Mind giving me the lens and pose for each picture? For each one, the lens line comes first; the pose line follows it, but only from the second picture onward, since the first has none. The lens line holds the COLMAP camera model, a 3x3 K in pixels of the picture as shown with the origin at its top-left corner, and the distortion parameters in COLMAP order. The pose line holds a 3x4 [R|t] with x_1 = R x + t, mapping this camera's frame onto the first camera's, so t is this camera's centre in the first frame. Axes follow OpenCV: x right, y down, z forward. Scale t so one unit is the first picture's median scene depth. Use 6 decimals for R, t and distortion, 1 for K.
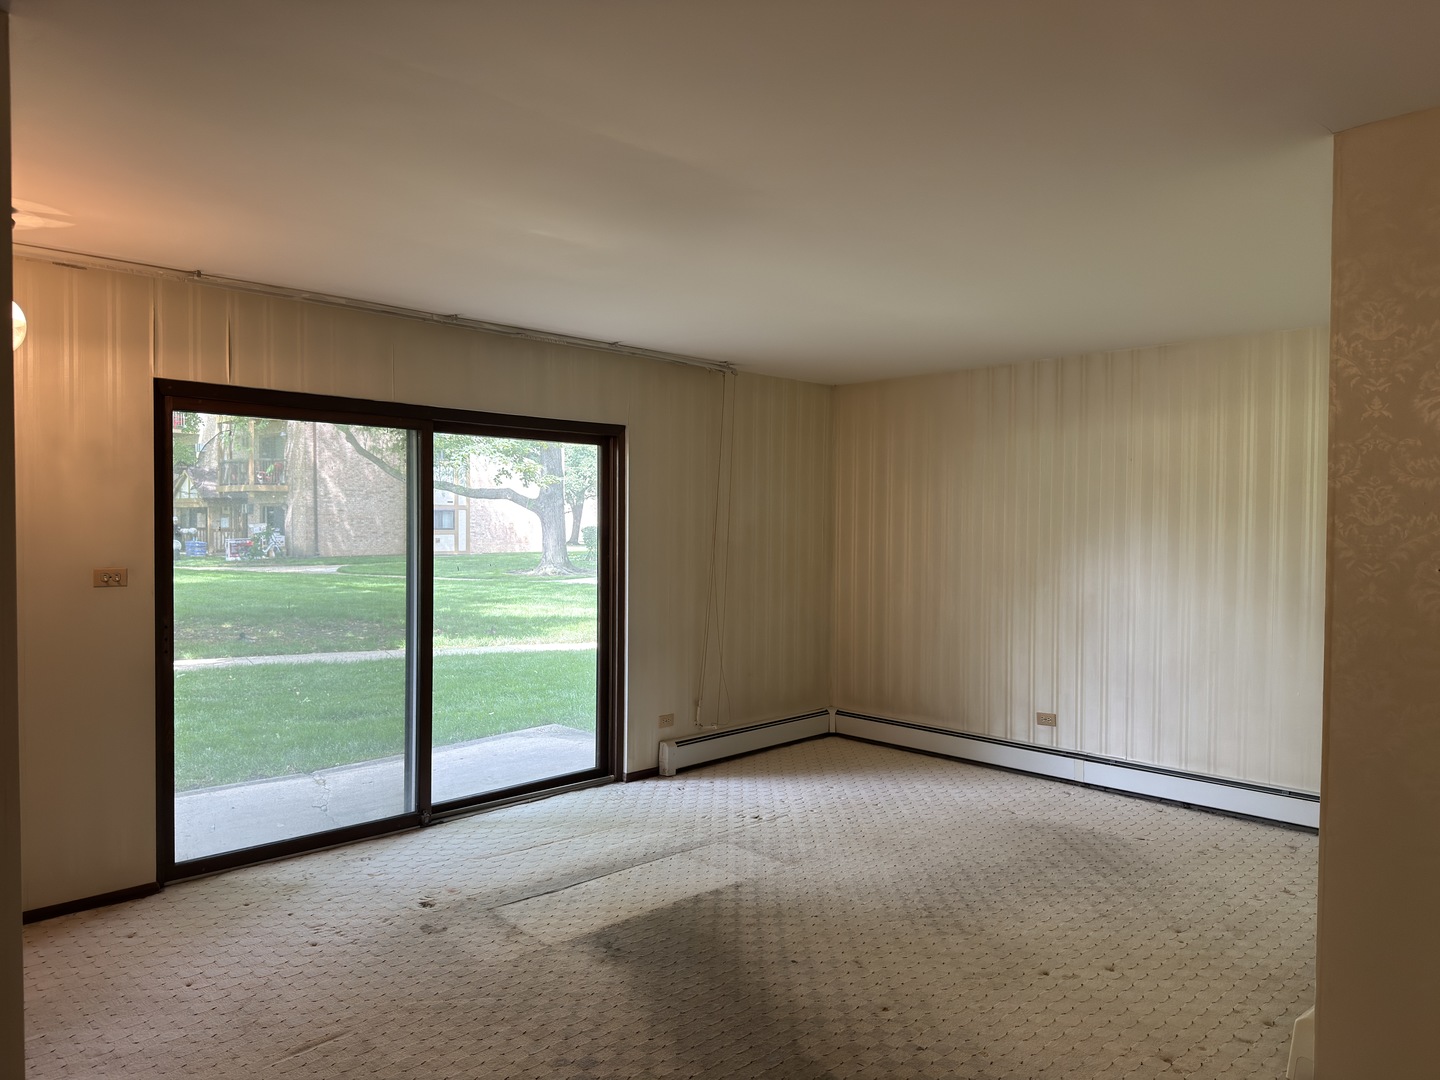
lens RADIAL K [[1010.7, 0, 715.3], [0, 1010.7, 538.9], [0, 0, 1]] dist [0.082619, -0.115787]
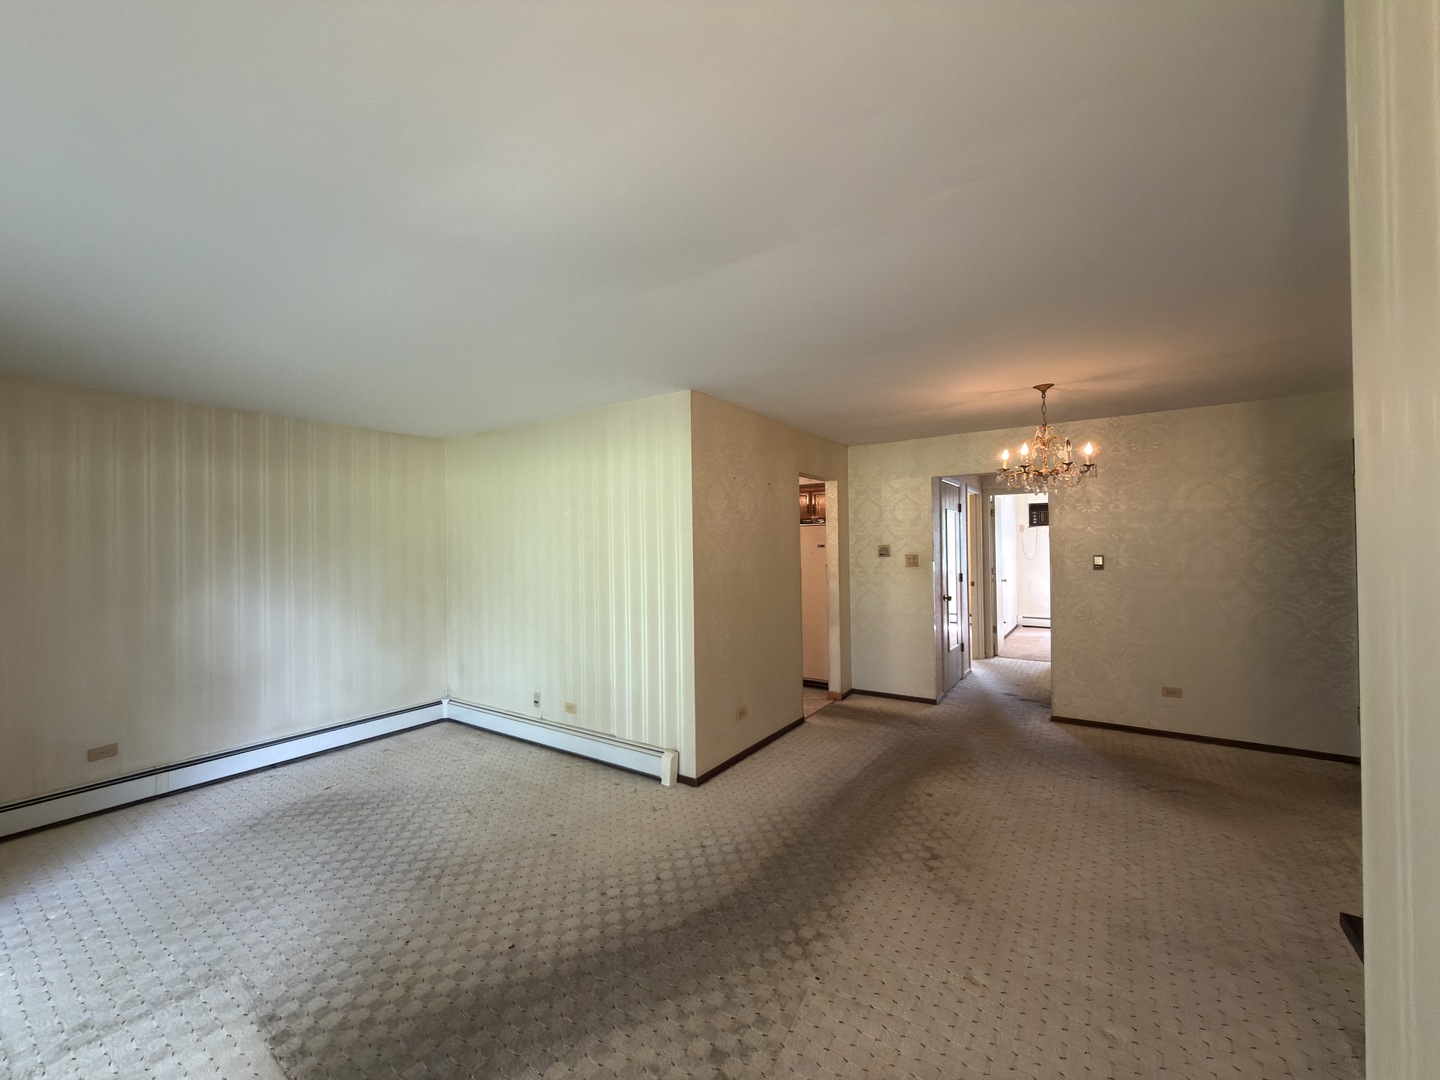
lens RADIAL K [[569.9, 0, 720.0], [0, 569.9, 540.0], [0, 0, 1]] dist [-0.001034, 0.000346]
pose [[-0.192527, 0.005154, 0.981278, -0.508673], [0.030595, 0.999532, 0.000753, -0.017181], [-0.980815, 0.030168, -0.192595, 0.786804]]
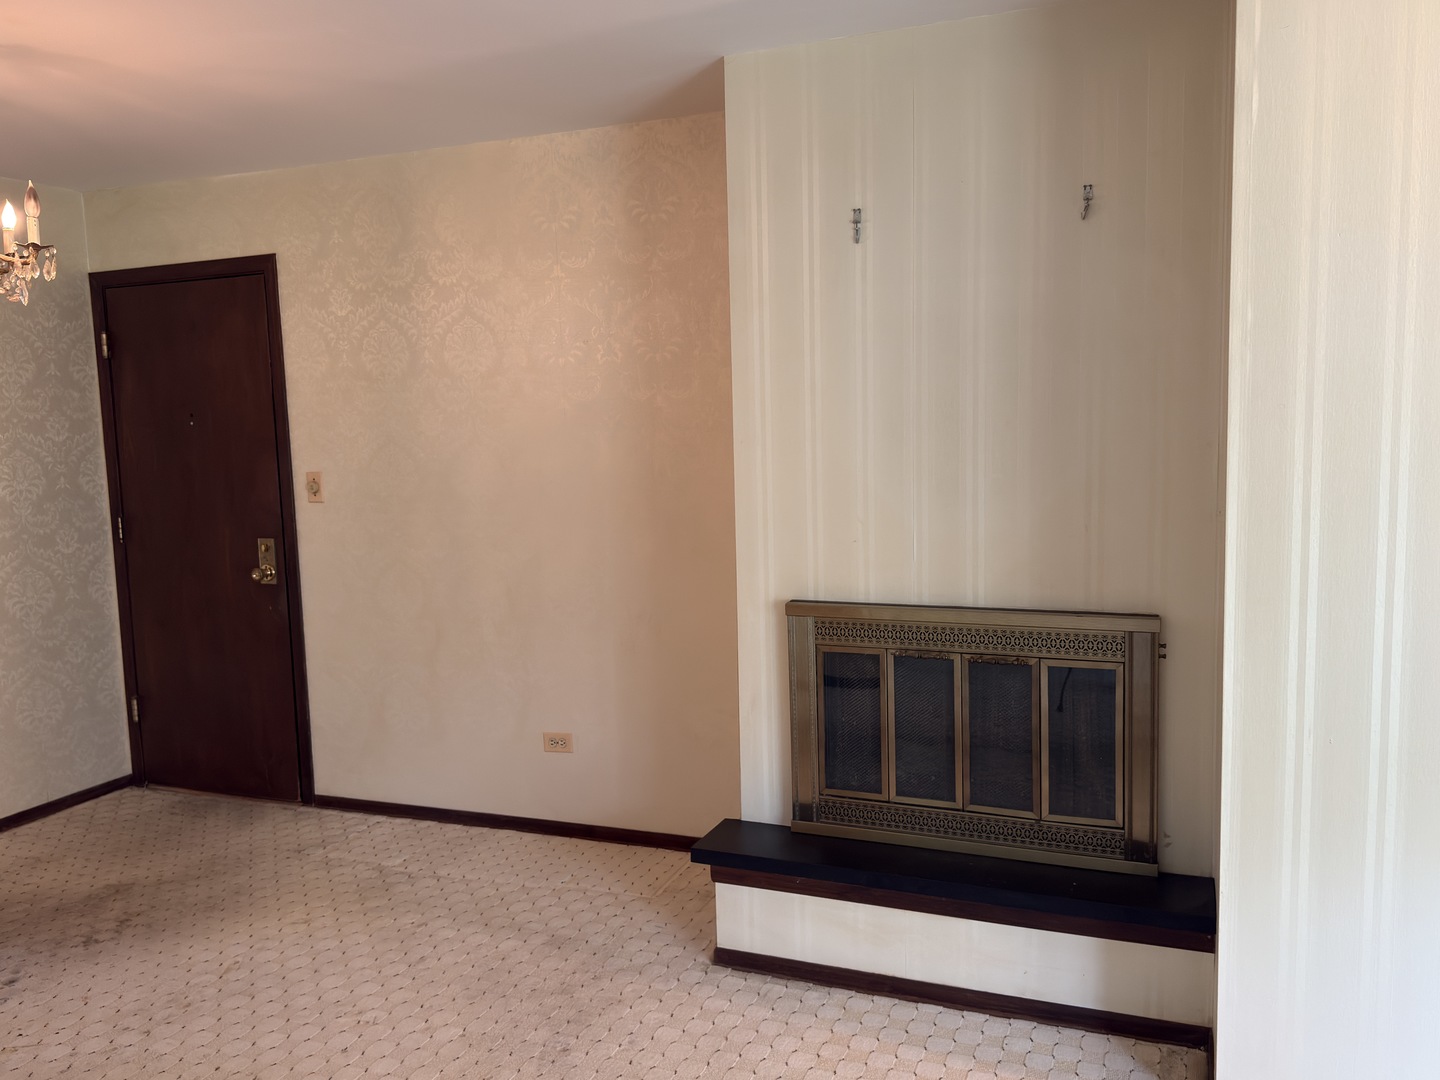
lens RADIAL K [[1135.8, 0, 720.0], [0, 1135.8, 540.0], [0, 0, 1]] dist [0.077239, -0.124851]
pose [[-0.918524, 0.061609, -0.390536, 0.100766], [0.014224, 0.992294, 0.123084, -0.016902], [0.395109, 0.107500, -0.912323, 0.930666]]
